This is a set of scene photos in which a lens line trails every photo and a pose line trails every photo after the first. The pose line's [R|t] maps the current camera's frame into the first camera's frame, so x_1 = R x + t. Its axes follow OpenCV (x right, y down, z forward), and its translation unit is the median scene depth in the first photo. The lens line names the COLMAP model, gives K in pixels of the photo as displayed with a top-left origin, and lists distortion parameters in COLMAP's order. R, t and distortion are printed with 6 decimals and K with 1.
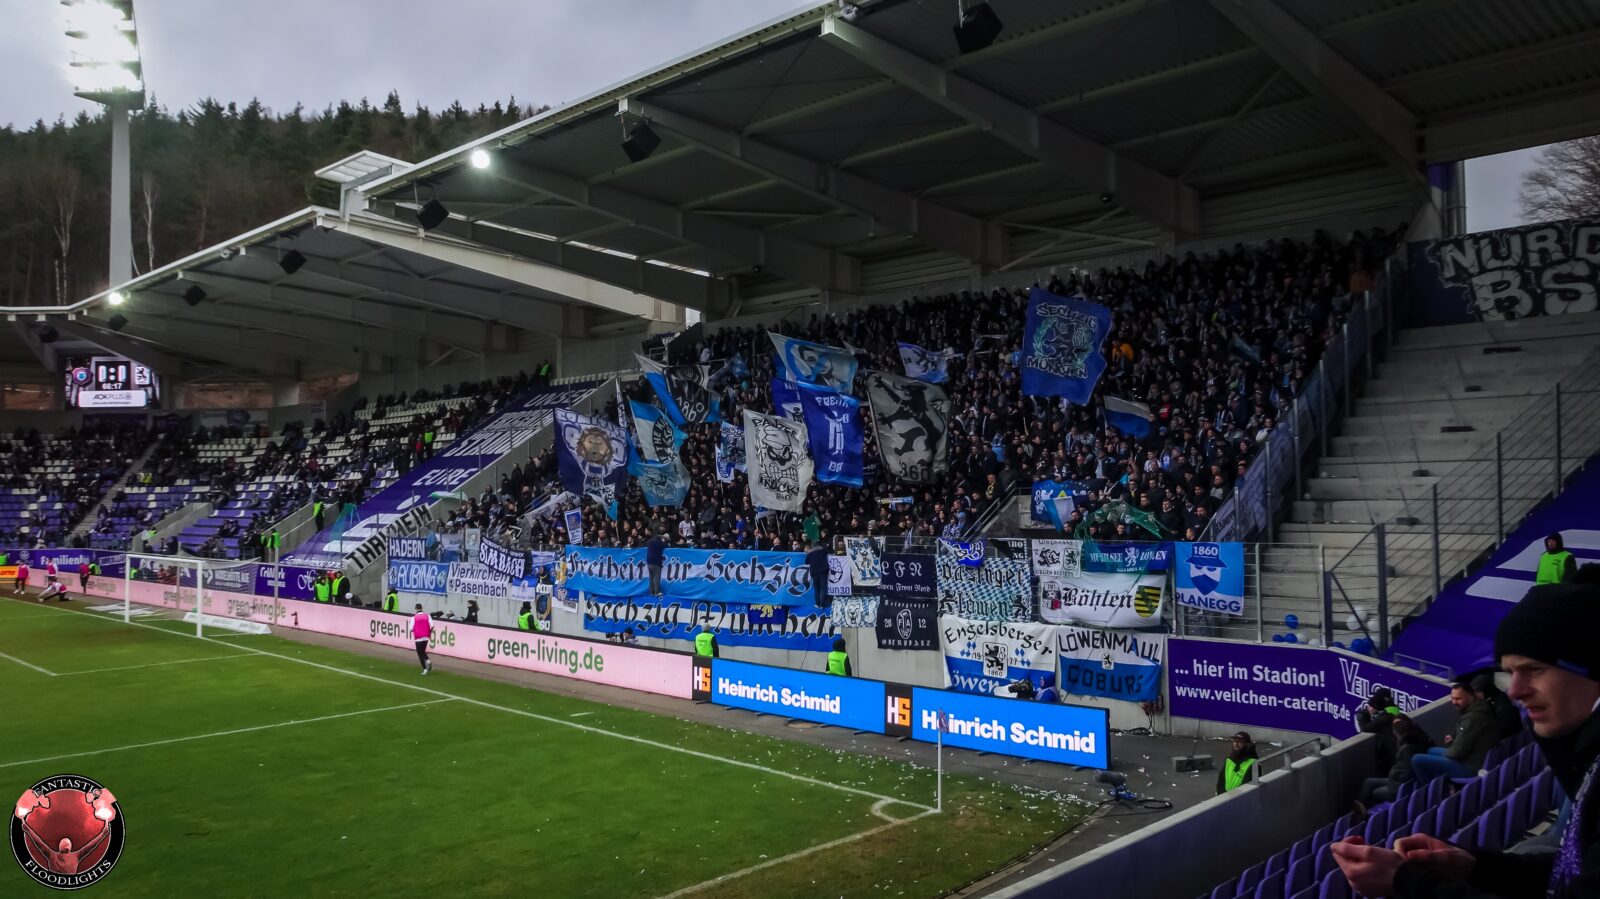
lens RADIAL K [[1179.9, 0, 796.2], [0, 1179.9, 452.8], [0, 0, 1]] dist [-0.012746, 0.002364]
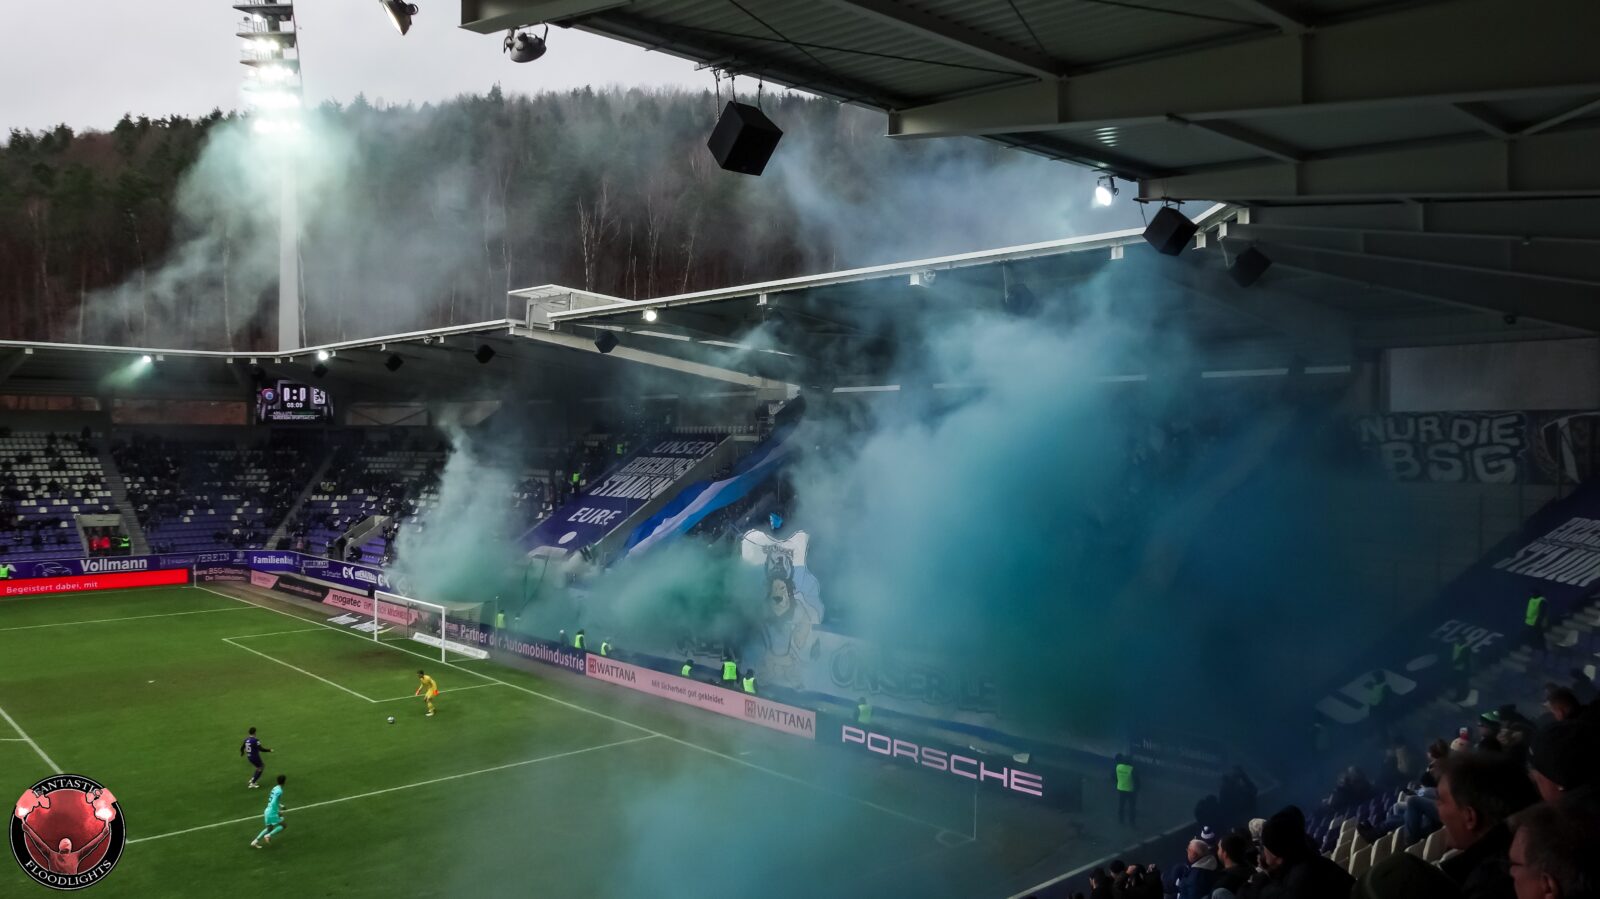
lens RADIAL K [[1169.4, 0, 794.1], [0, 1169.4, 448.7], [0, 0, 1]] dist [-0.013572, -0.001988]
pose [[0.998152, 0.018076, -0.058019, -0.012057], [-0.015689, 0.999023, 0.041325, -0.078124], [0.058709, -0.040338, 0.997460, -0.163829]]
